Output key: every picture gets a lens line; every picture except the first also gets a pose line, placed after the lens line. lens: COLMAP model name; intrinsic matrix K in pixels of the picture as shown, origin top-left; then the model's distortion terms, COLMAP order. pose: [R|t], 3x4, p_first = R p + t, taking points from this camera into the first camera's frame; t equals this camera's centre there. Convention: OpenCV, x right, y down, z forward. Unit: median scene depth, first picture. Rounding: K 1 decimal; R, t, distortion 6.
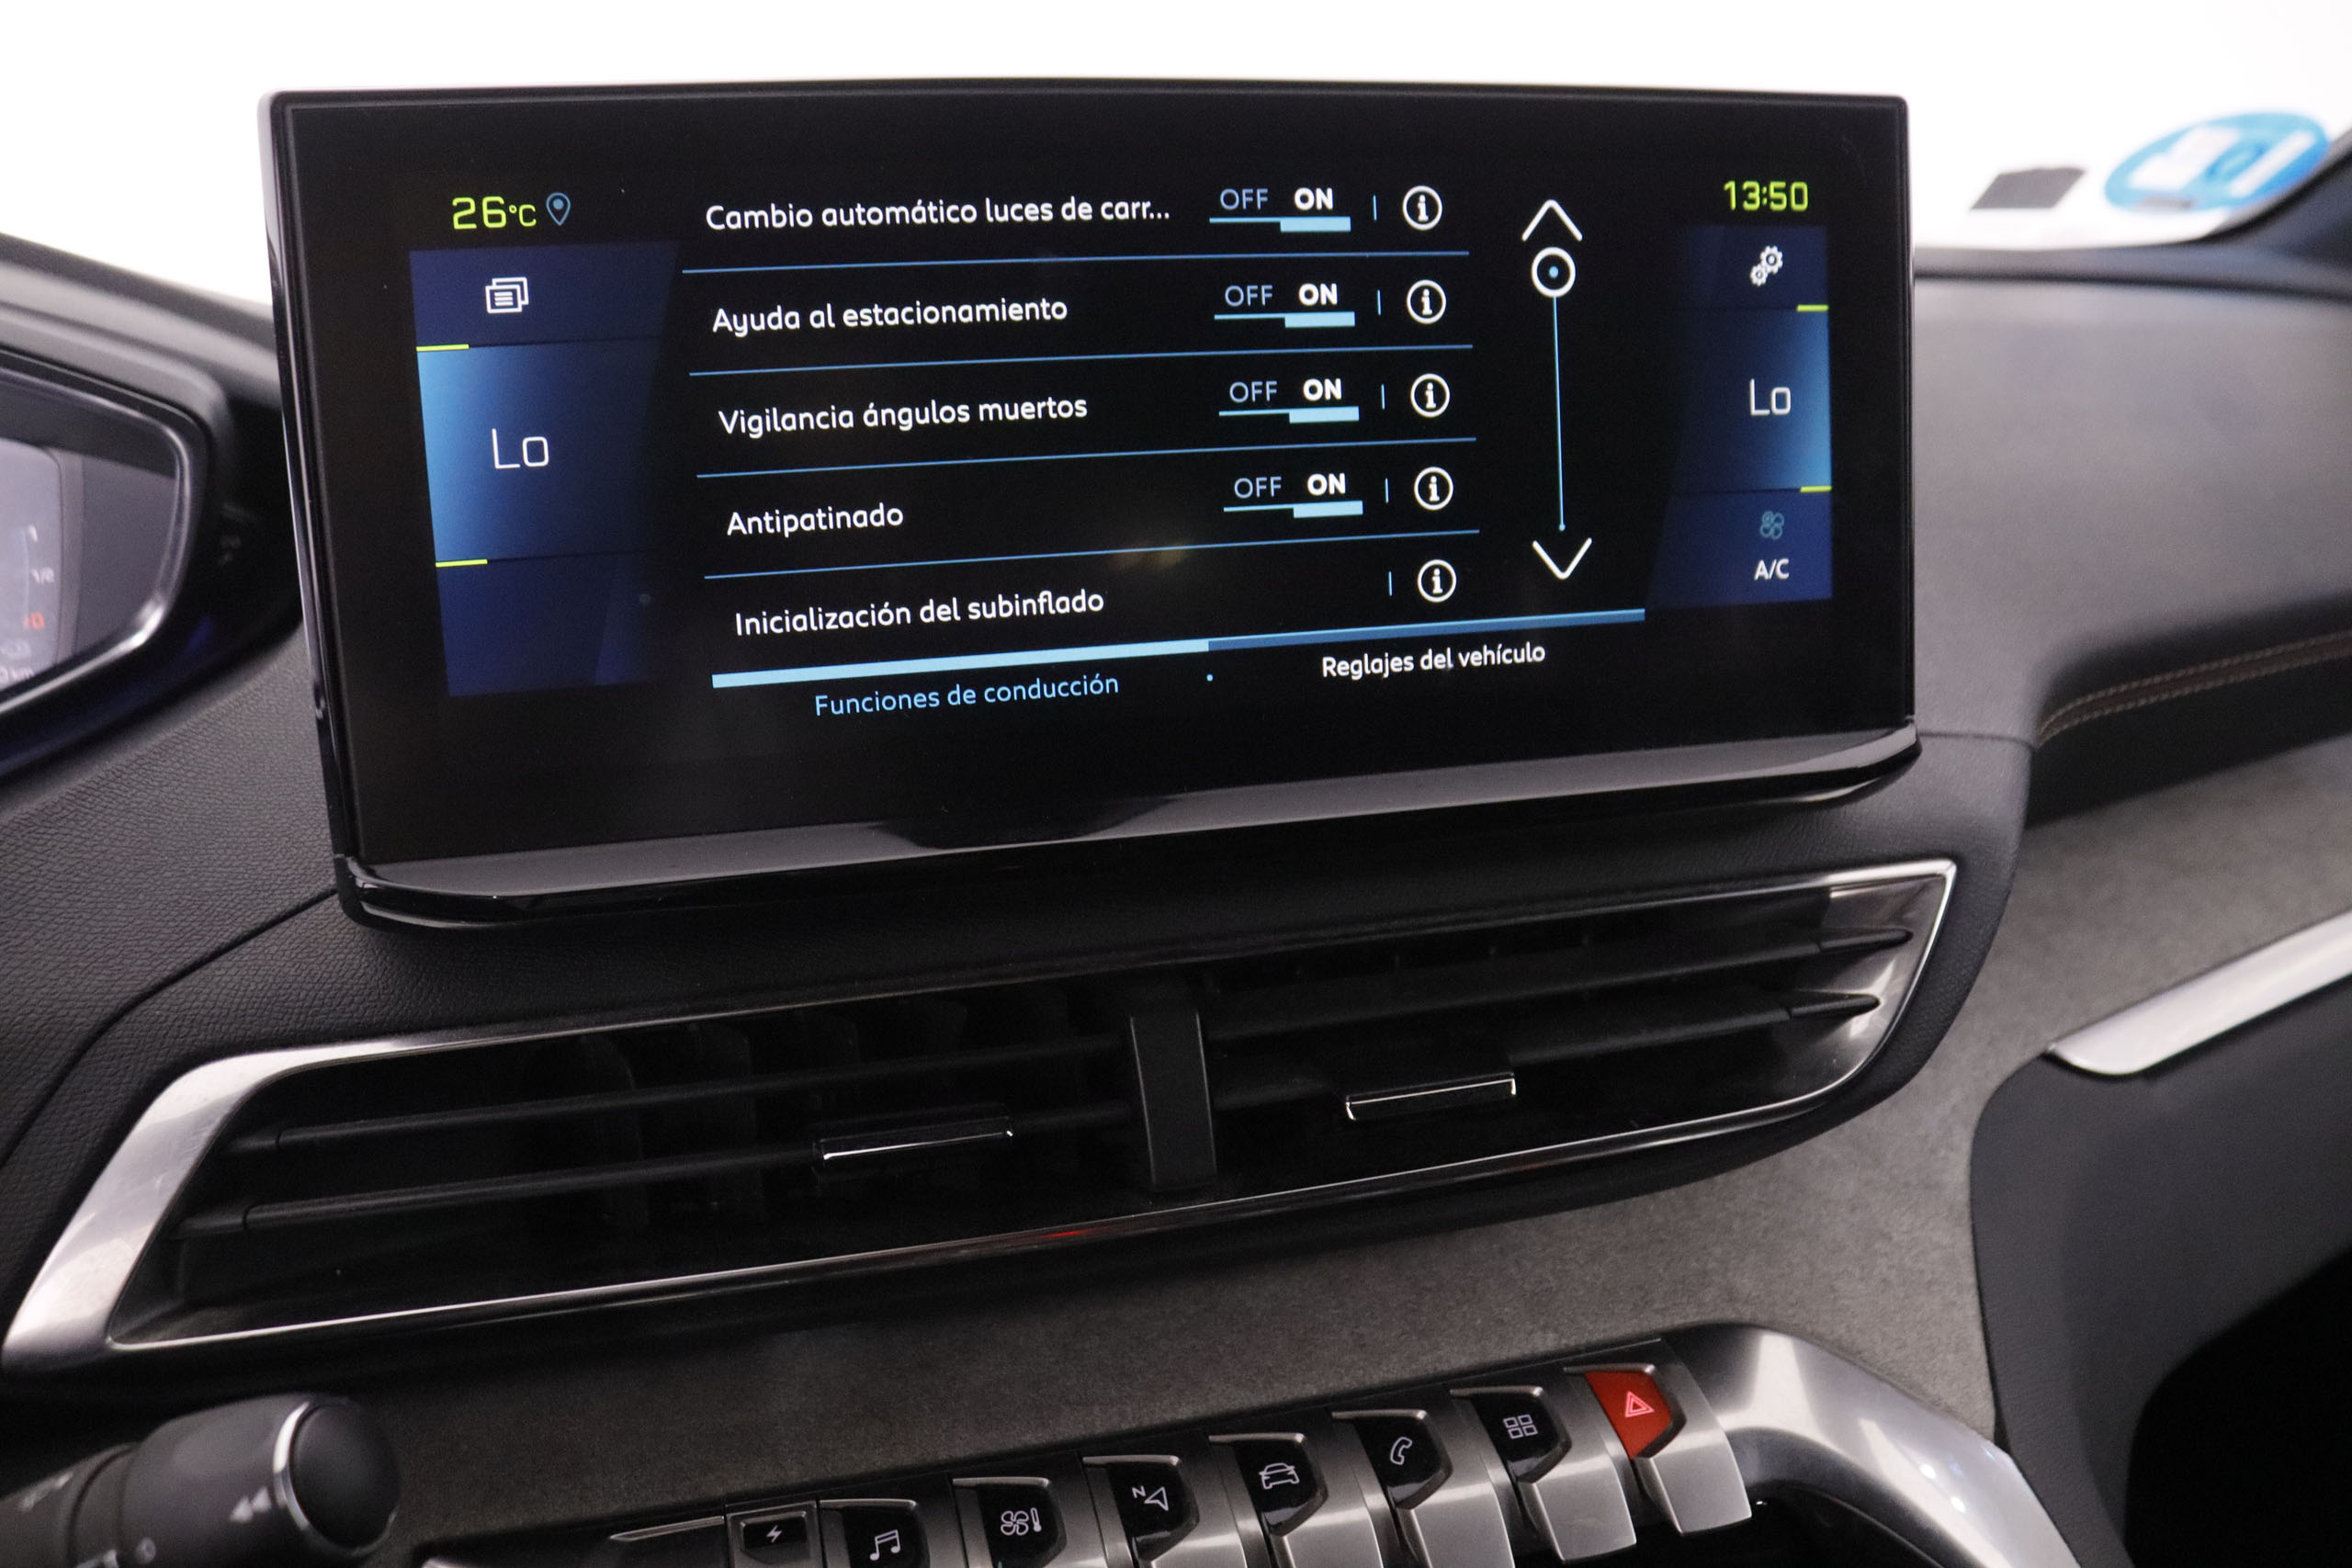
lens RADIAL K [[1904.3, 0, 1176.0], [0, 1904.3, 784.0], [0, 0, 1]] dist [-0.177700, 0.144231]
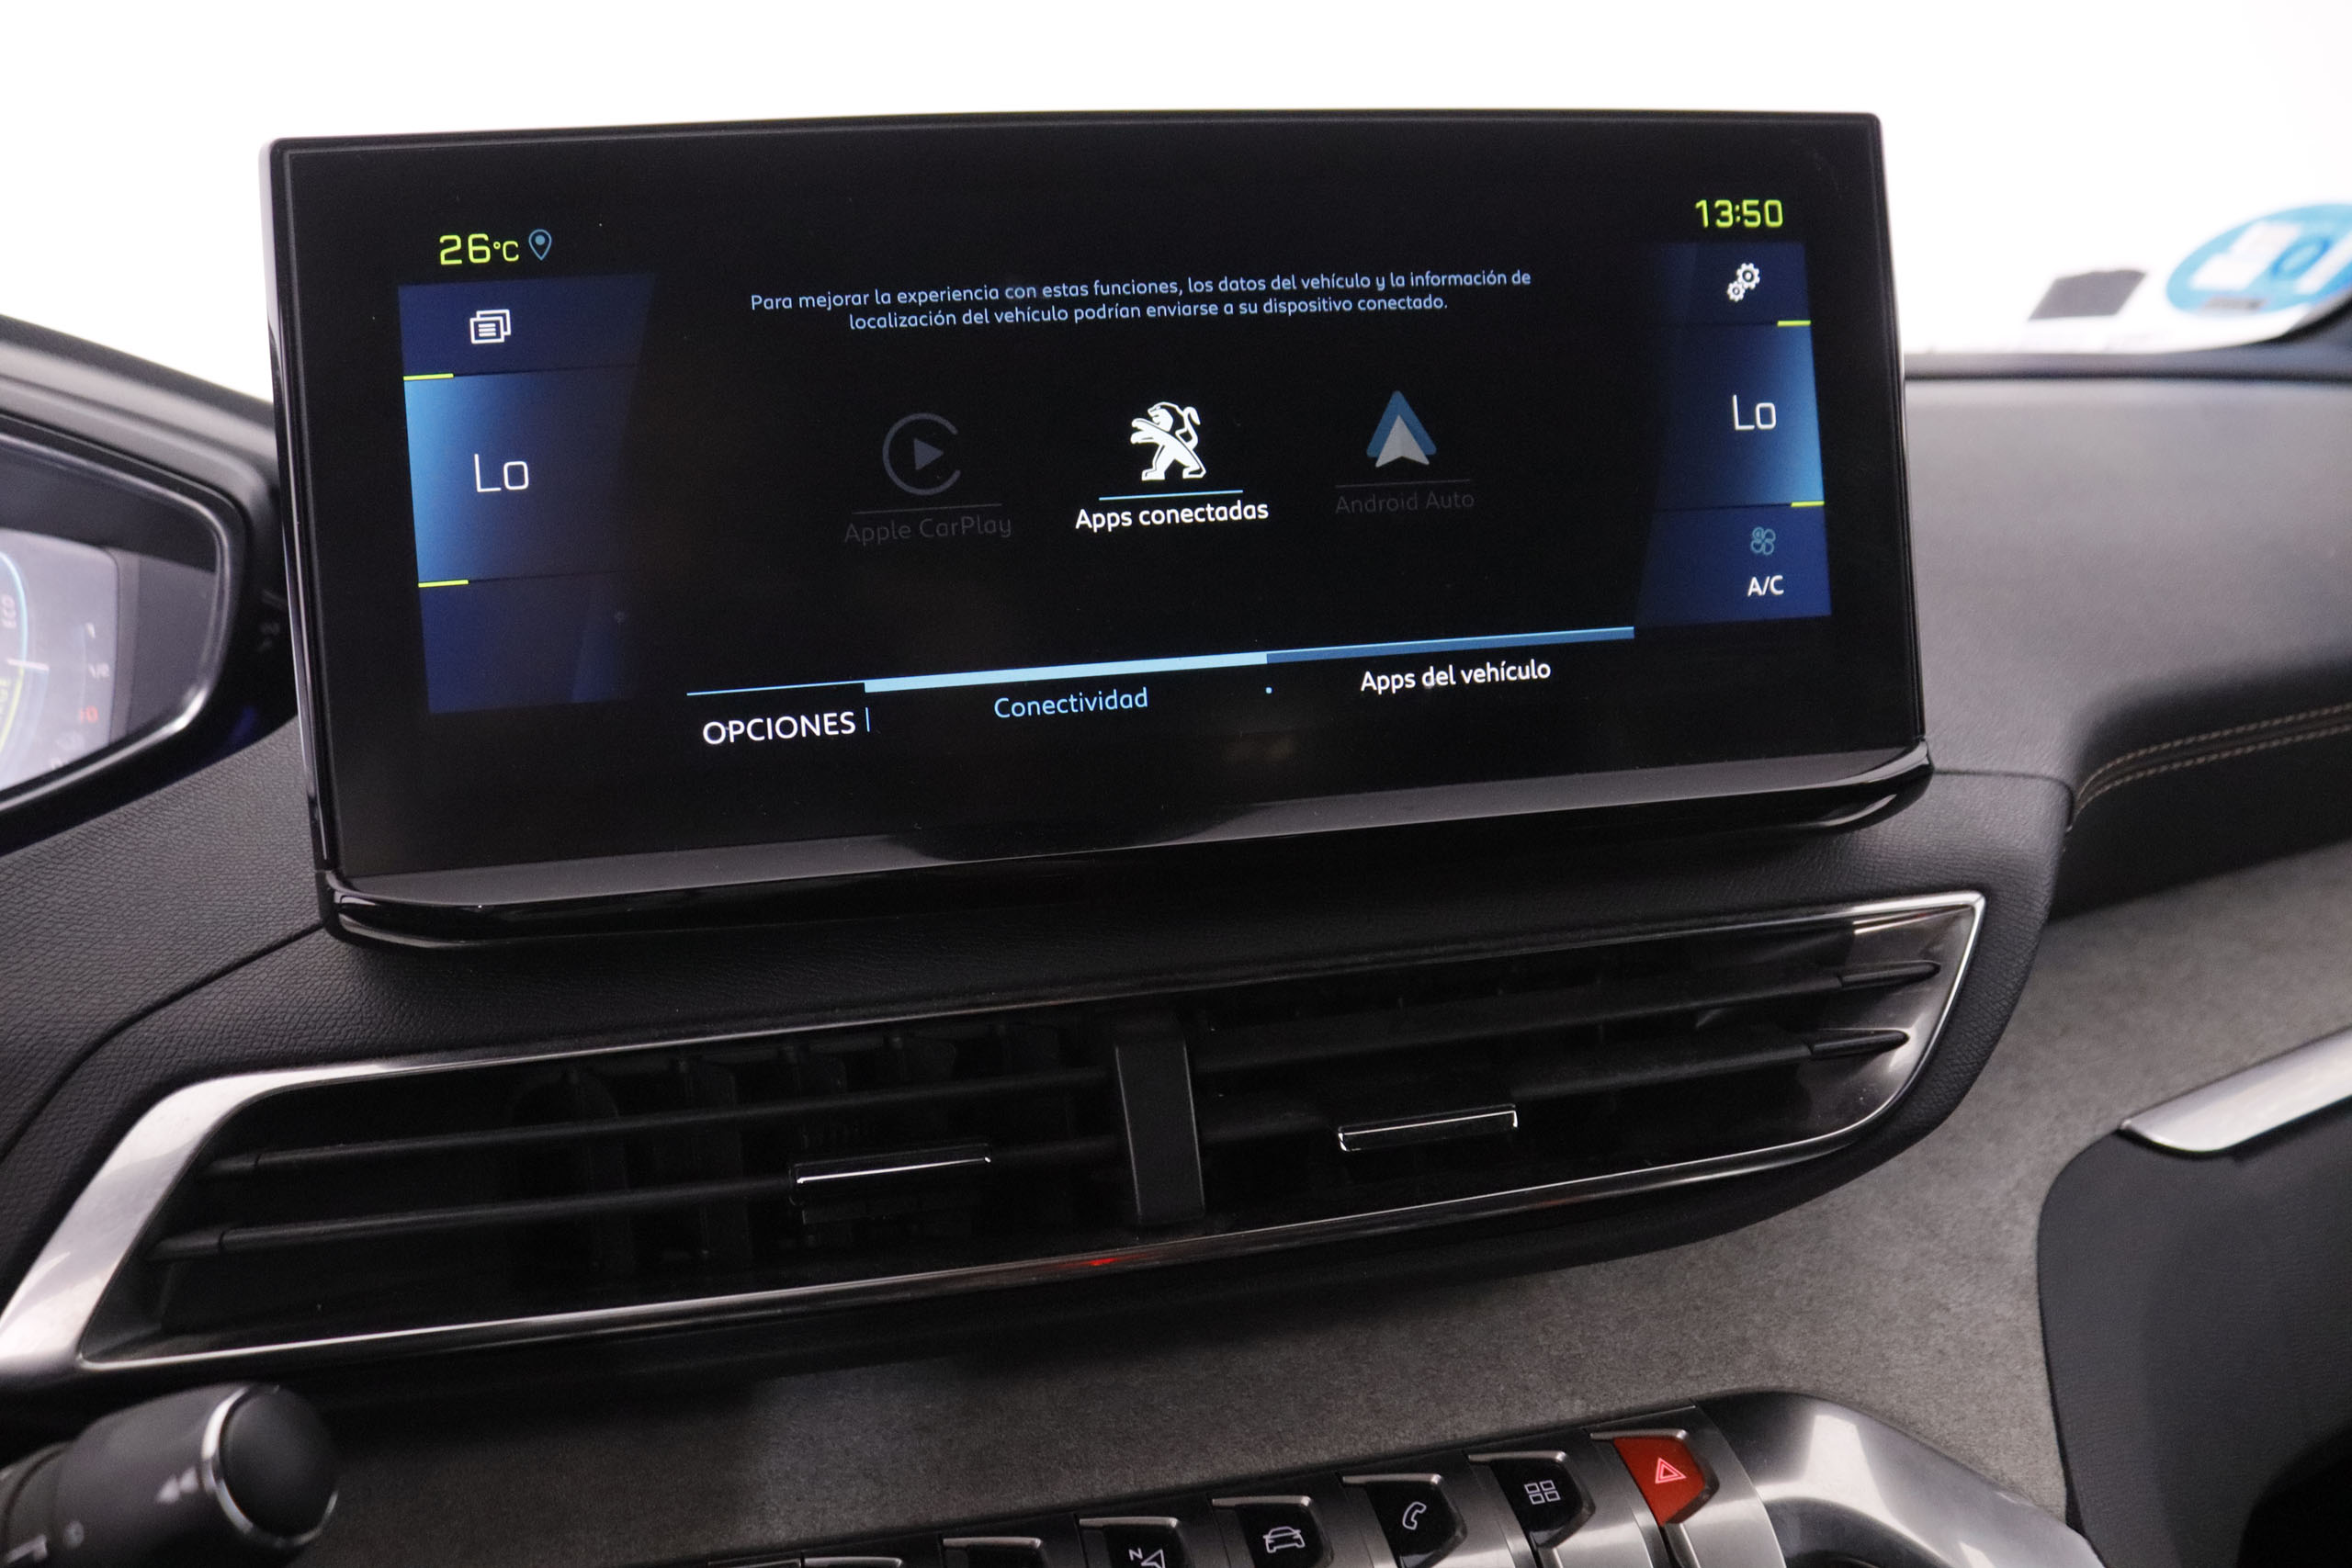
lens RADIAL K [[1917.1, 0, 1174.2], [0, 1917.1, 785.9], [0, 0, 1]] dist [-0.173981, 0.139673]
pose [[0.997879, -0.019977, -0.061949, 0.065238], [0.013491, 0.994549, -0.103398, 0.084600], [0.063677, 0.102343, 0.992709, 0.007570]]
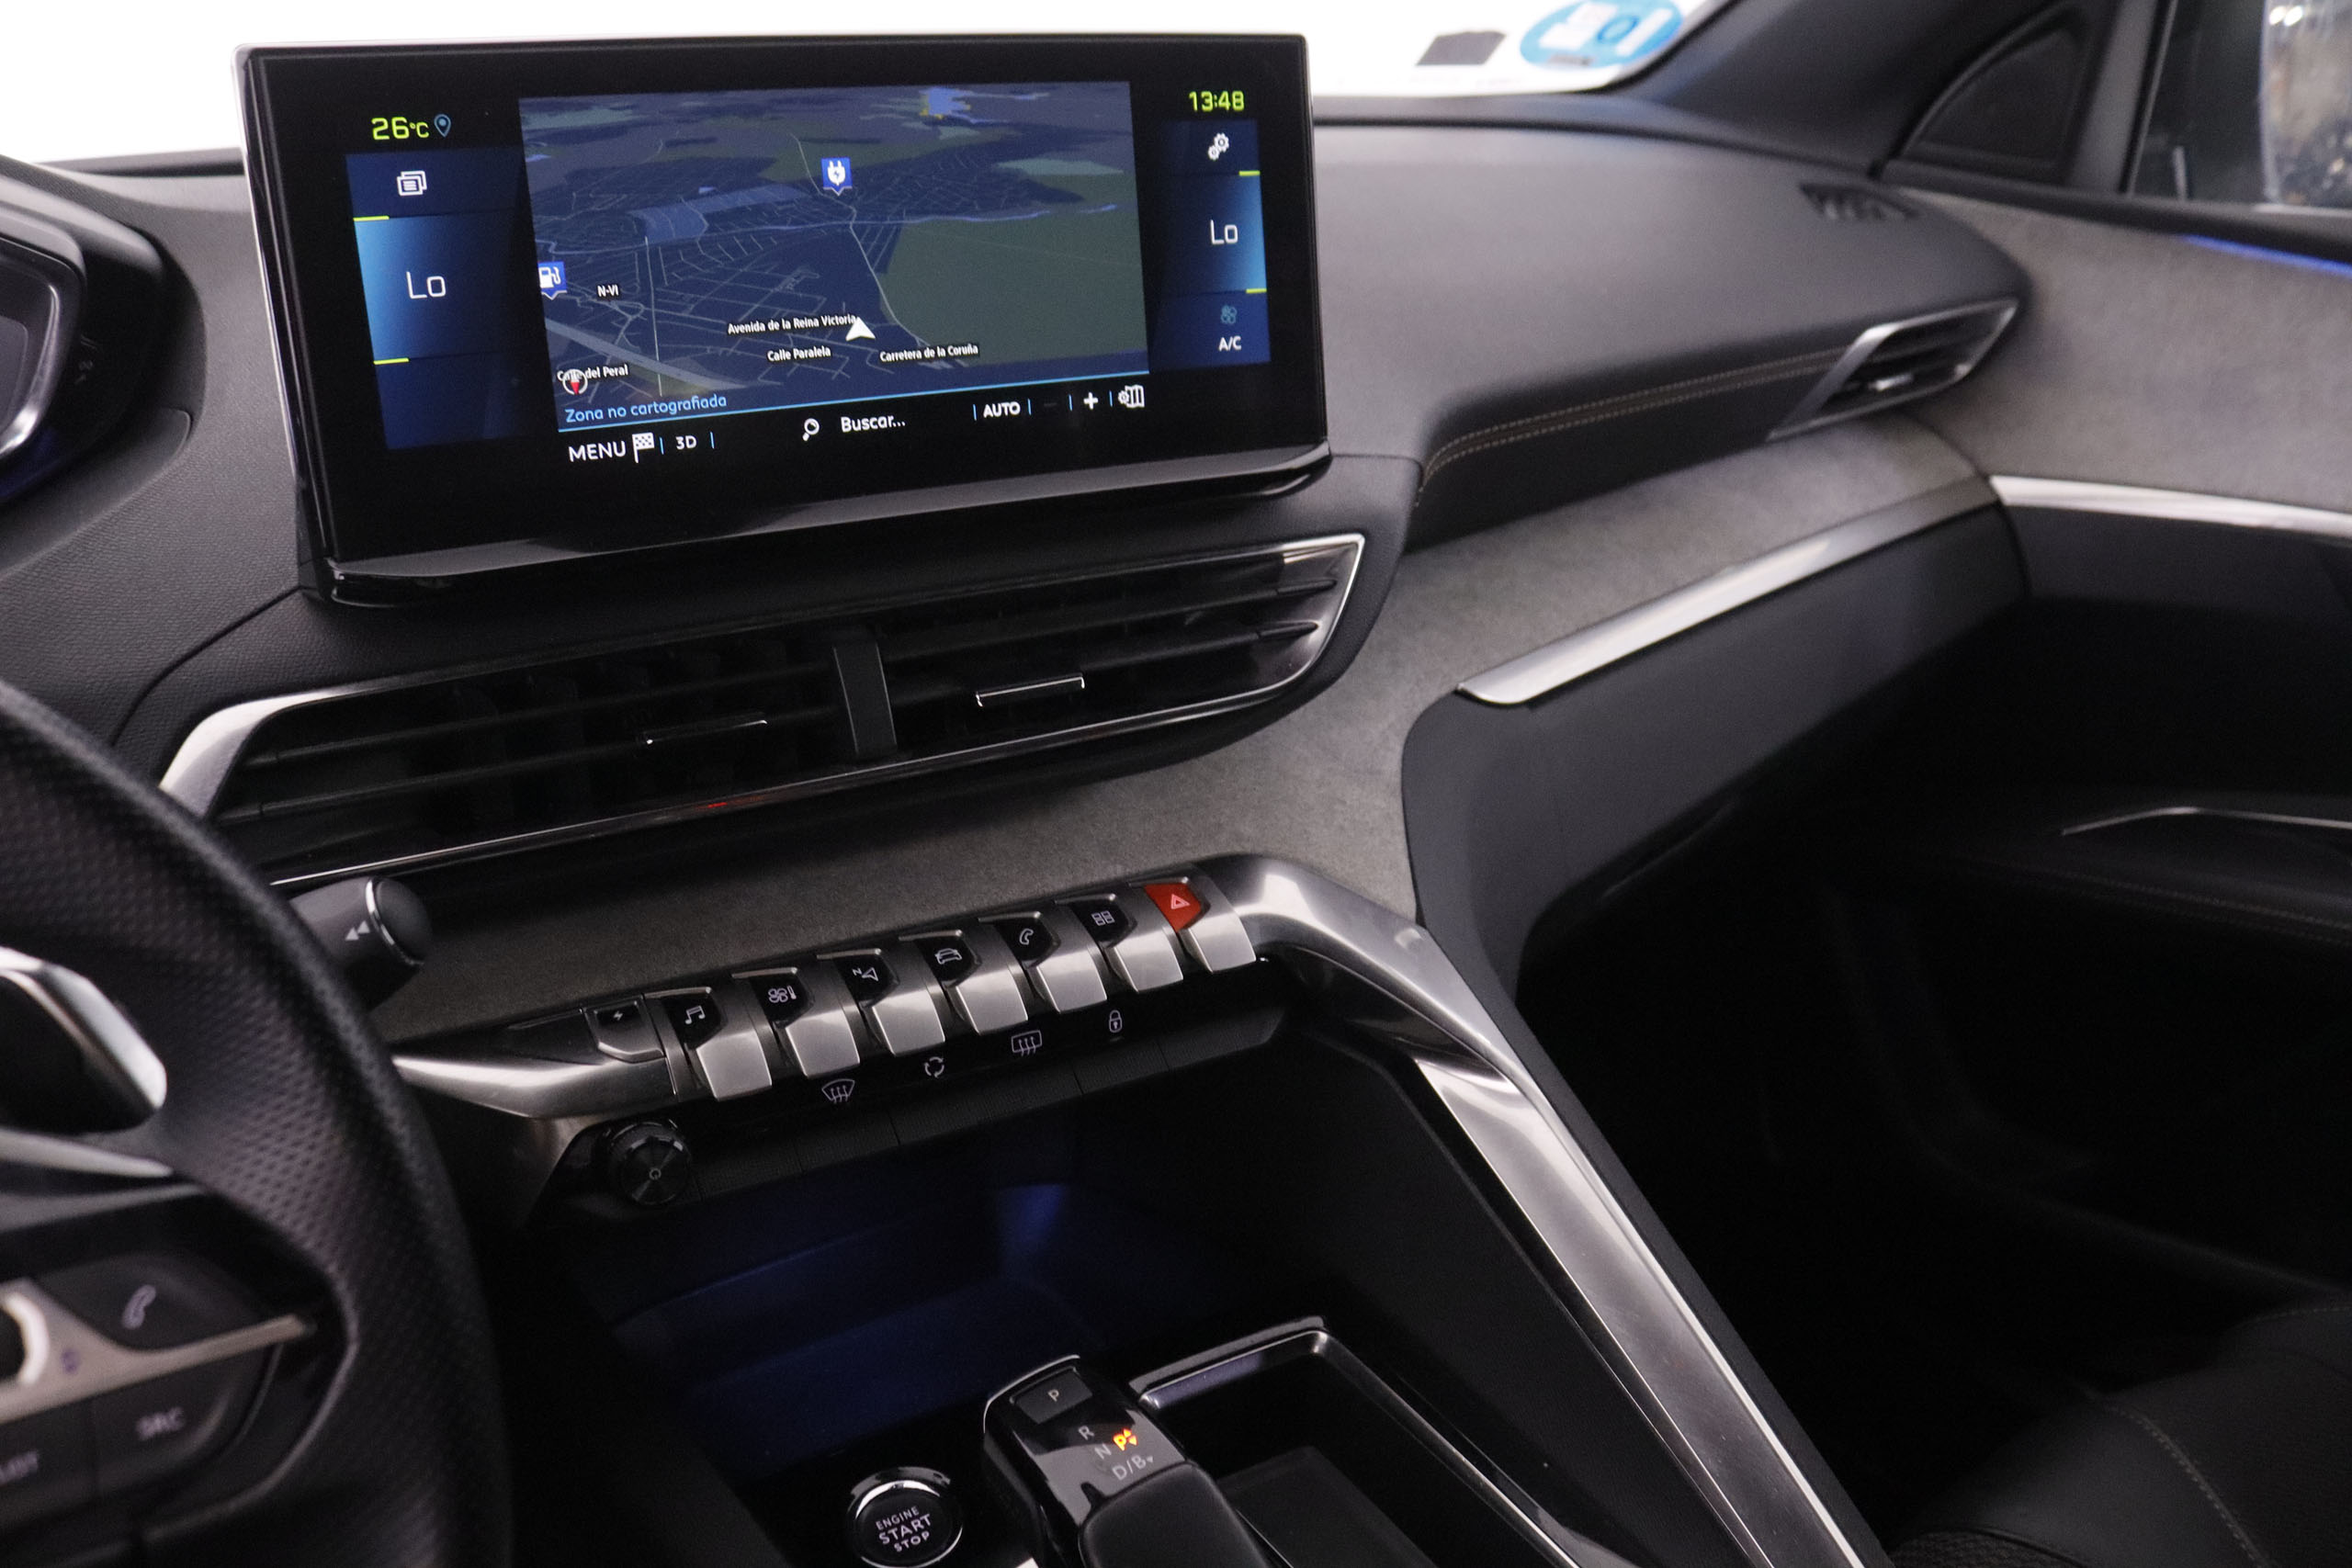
lens RADIAL K [[1907.2, 0, 1172.5], [0, 1907.2, 786.3], [0, 0, 1]] dist [-0.177224, 0.144395]
pose [[0.972095, -0.072534, 0.223094, -0.099924], [0.052018, 0.993972, 0.096511, 0.092821], [-0.228749, -0.082213, 0.970008, -0.518842]]
